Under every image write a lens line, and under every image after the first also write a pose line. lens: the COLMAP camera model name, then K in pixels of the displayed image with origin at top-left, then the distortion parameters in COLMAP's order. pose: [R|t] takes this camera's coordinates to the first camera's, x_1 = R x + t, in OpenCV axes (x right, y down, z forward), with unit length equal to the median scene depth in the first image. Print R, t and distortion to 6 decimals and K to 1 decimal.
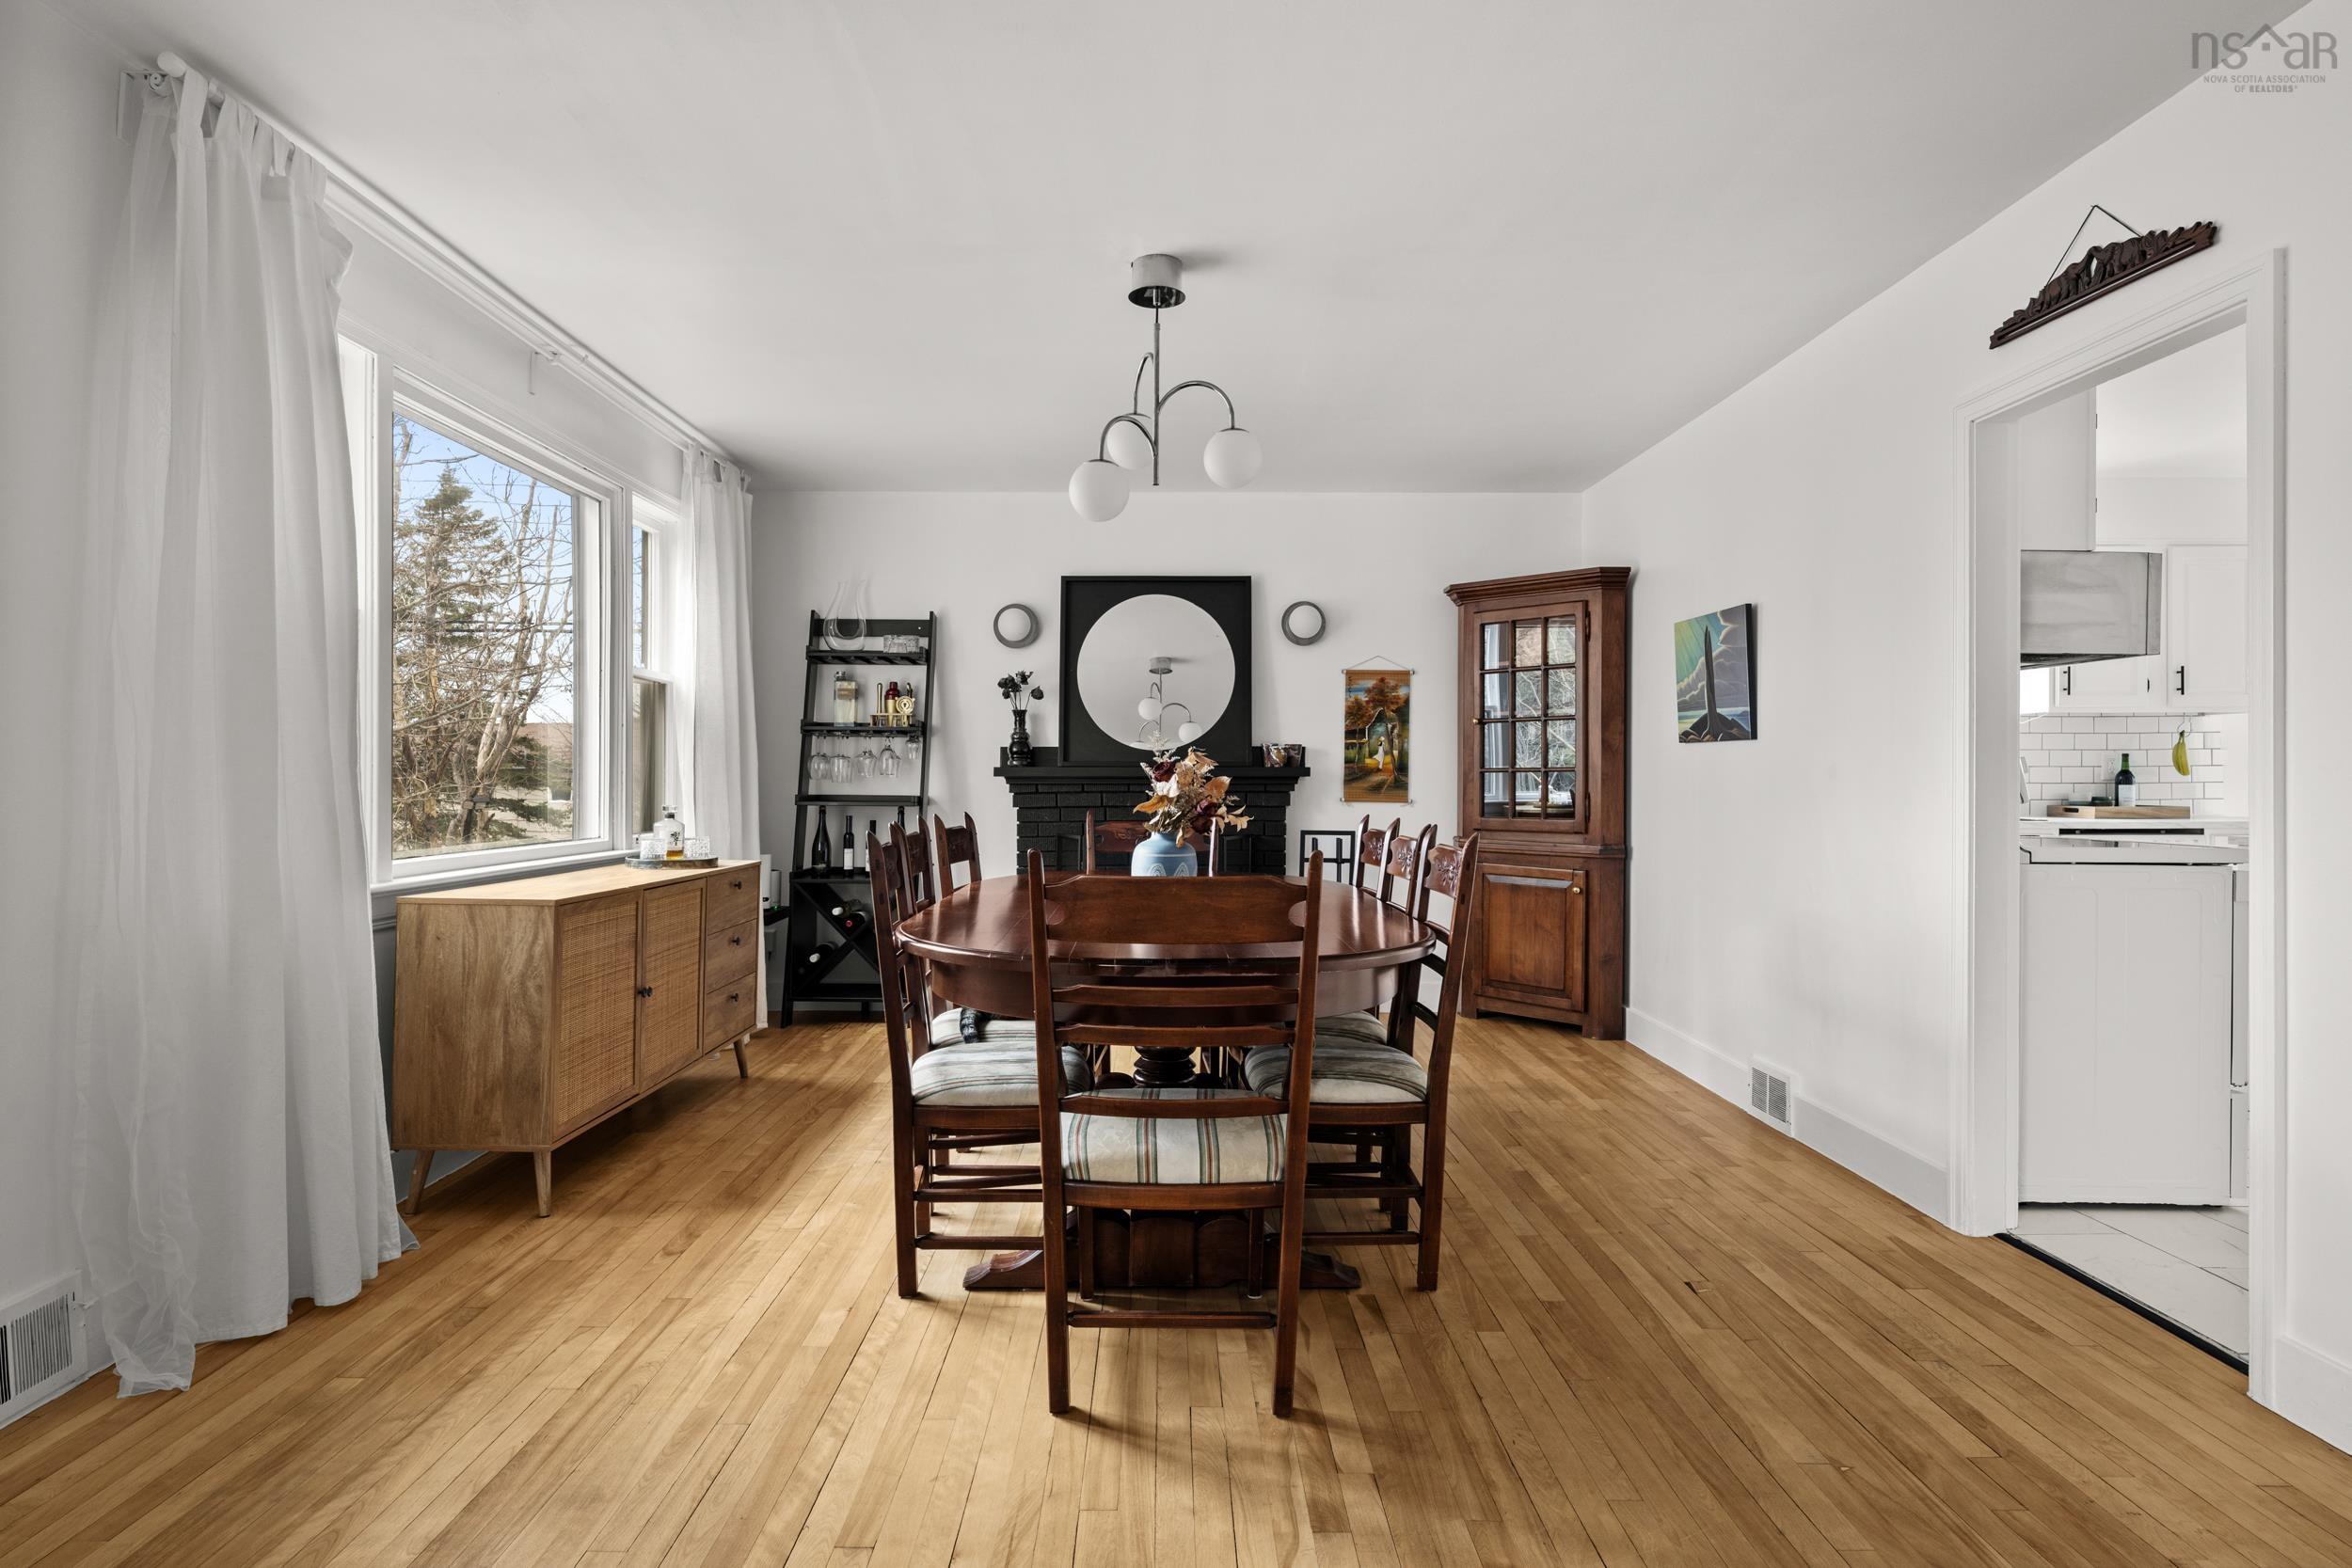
lens RADIAL K [[1208.9, 0, 1165.5], [0, 1208.9, 757.3], [0, 0, 1]] dist [-0.003239, 0.000102]
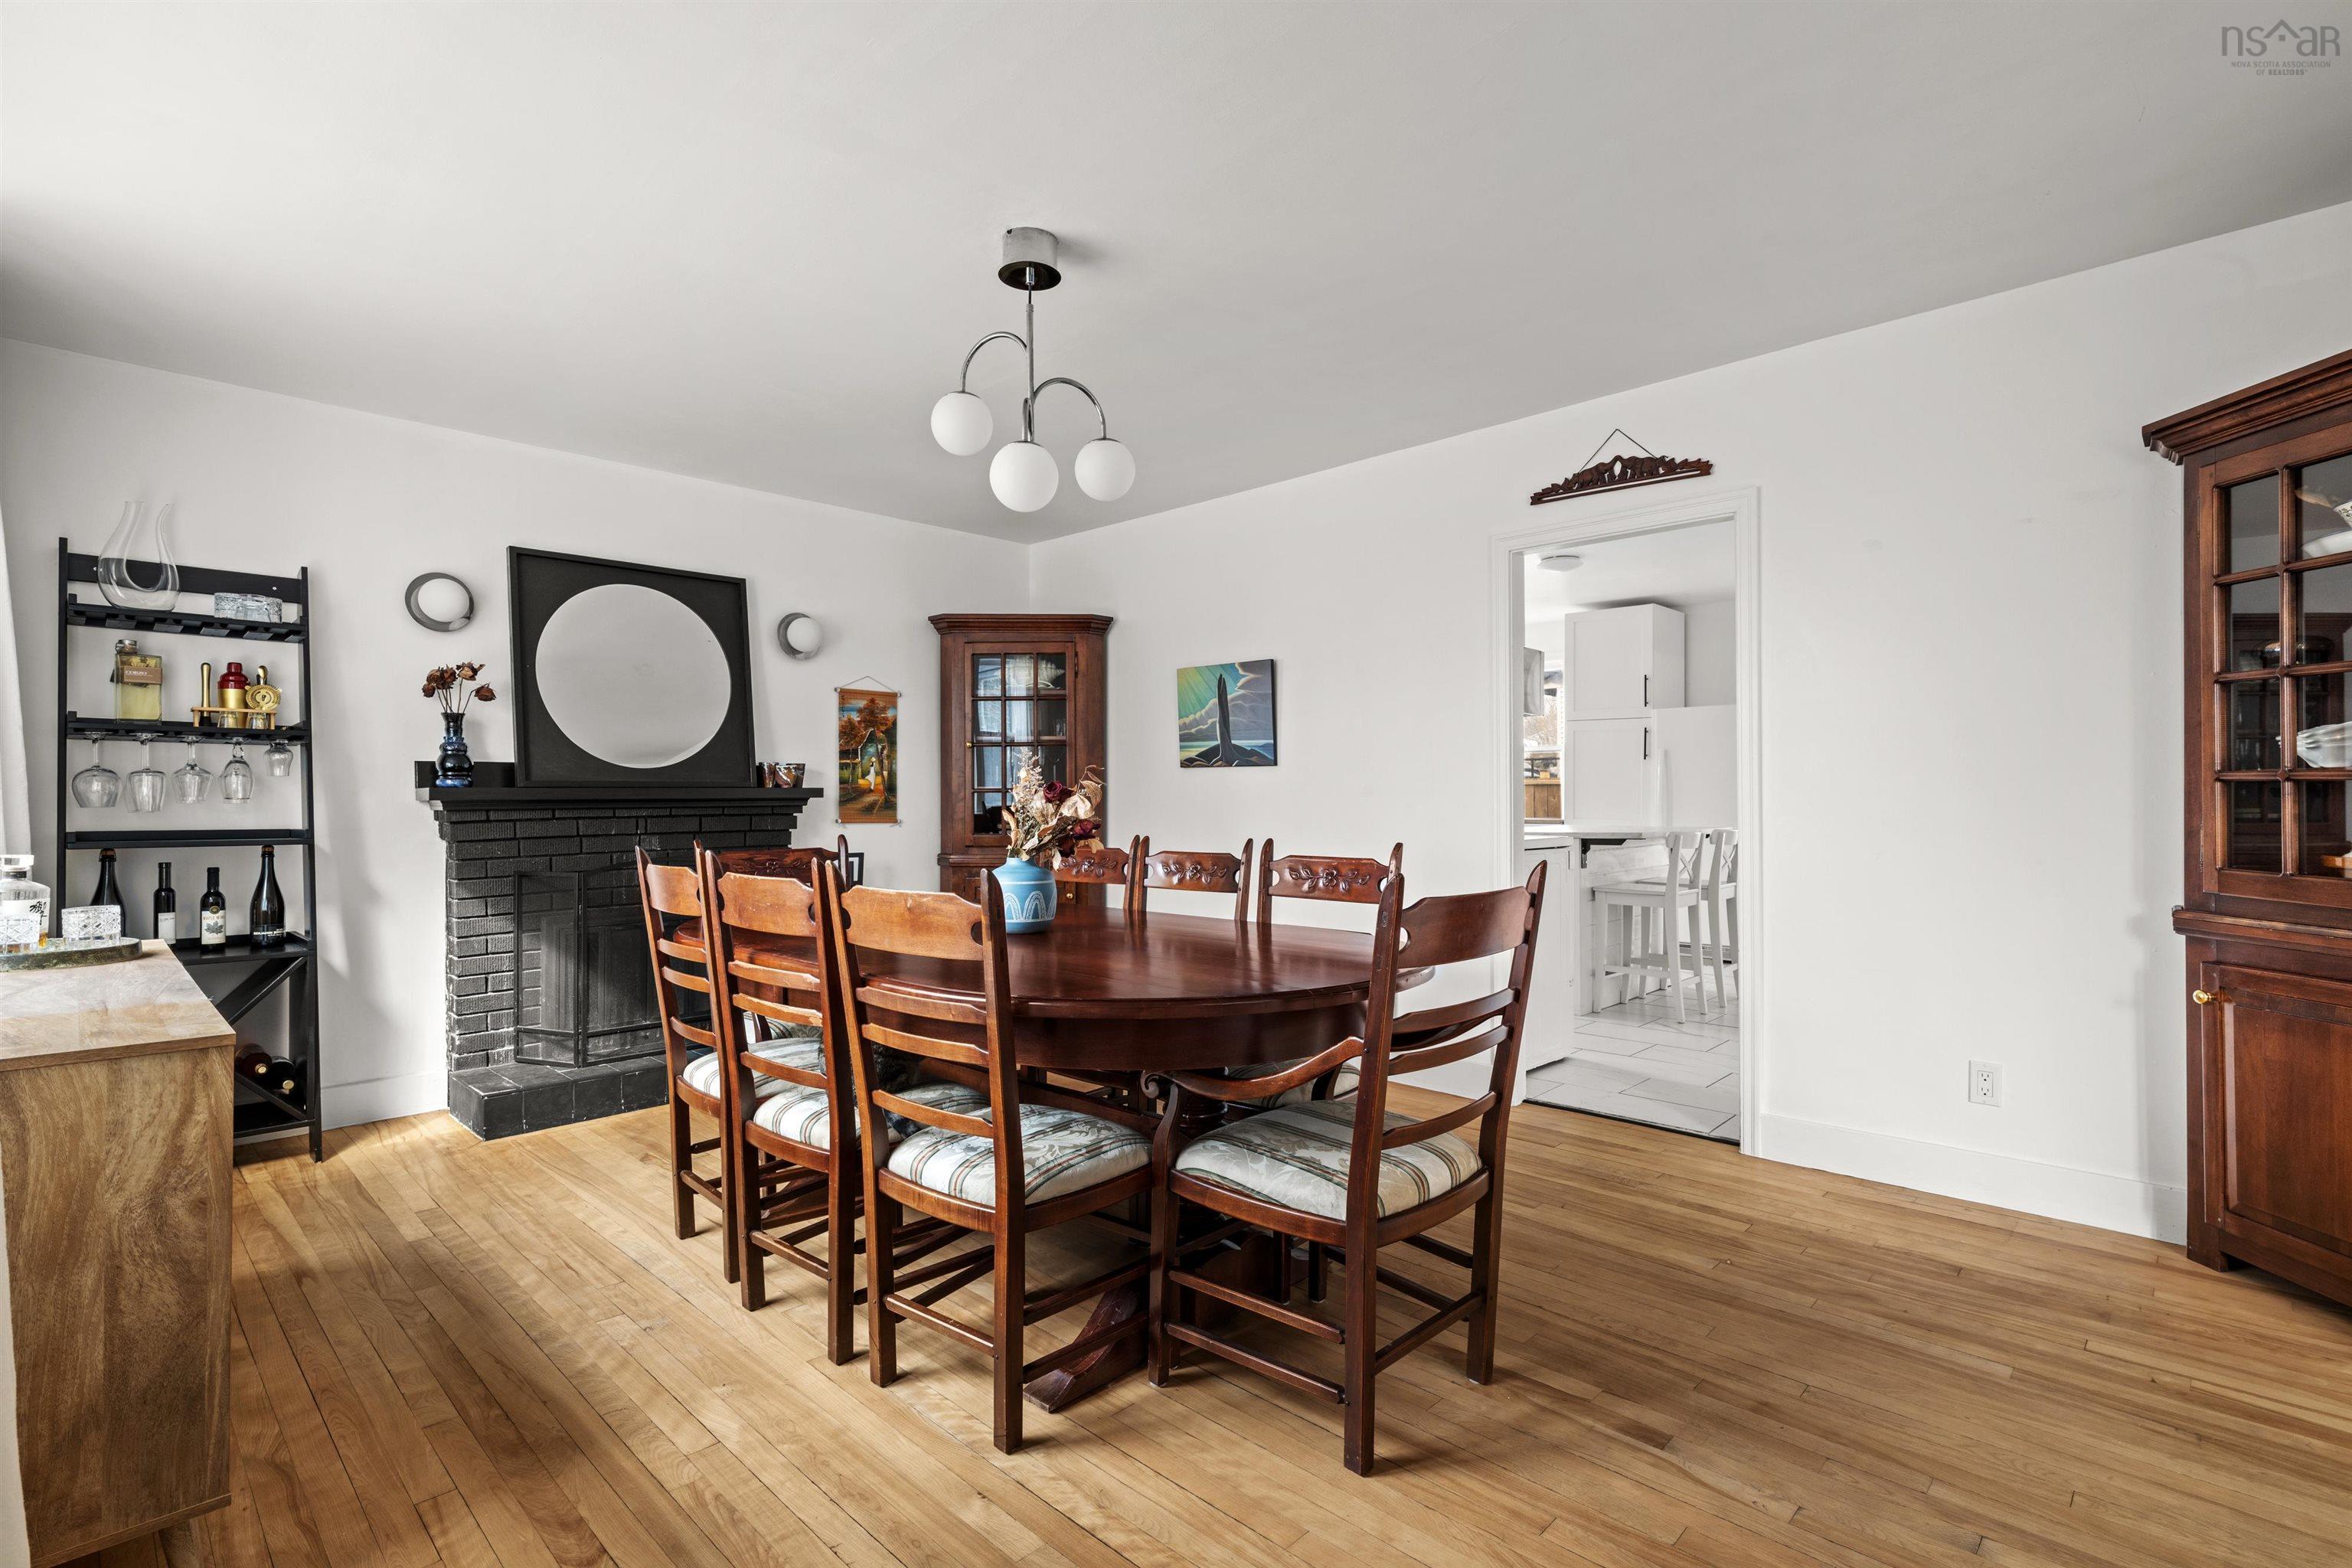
lens RADIAL K [[1092.7, 0, 1176.0], [0, 1092.7, 784.0], [0, 0, 1]] dist [0.000441, -0.000146]
pose [[0.696968, 0.002018, 0.717099, -0.303008], [-0.004784, 0.999987, 0.001836, 0.002222], [-0.717086, -0.004711, 0.696969, 0.194243]]
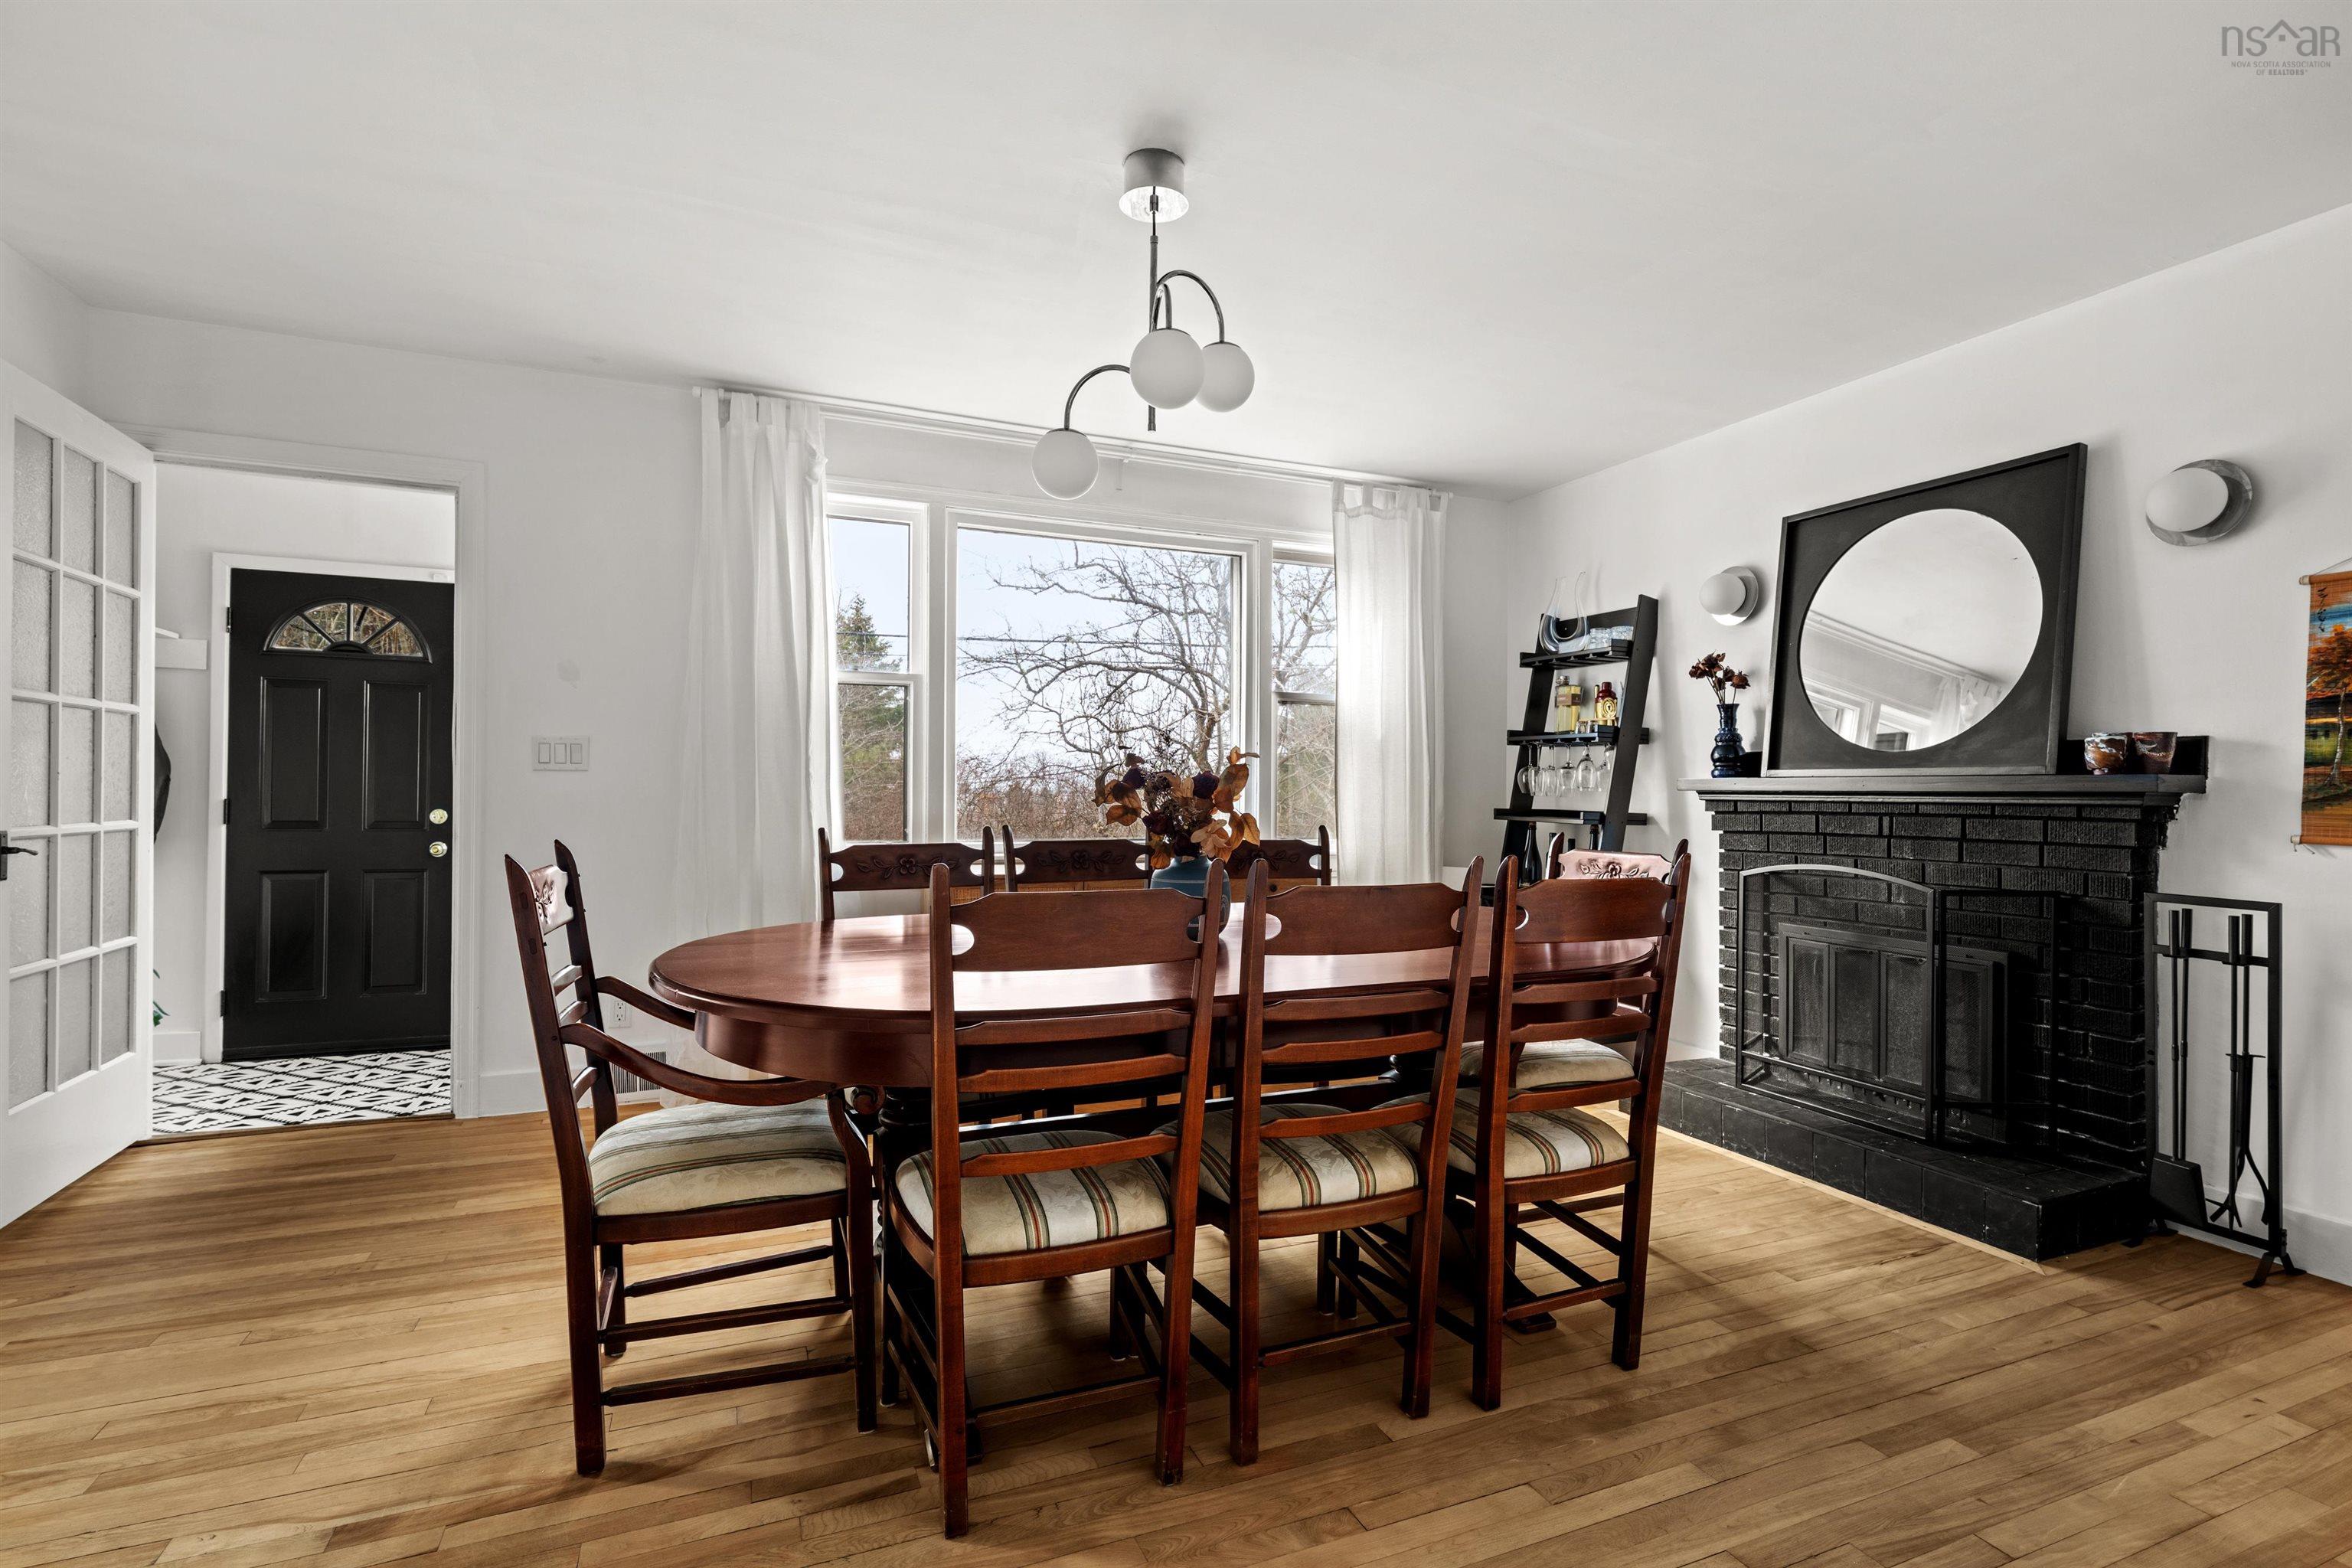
lens RADIAL K [[1074.6, 0, 1176.0], [0, 1074.6, 784.0], [0, 0, 1]] dist [-0.000164, -0.000353]
pose [[0.384401, -0.001279, -0.923165, 0.386557], [0.005936, 0.999982, 0.001087, 0.009394], [0.923147, -0.005898, 0.384402, 0.415942]]
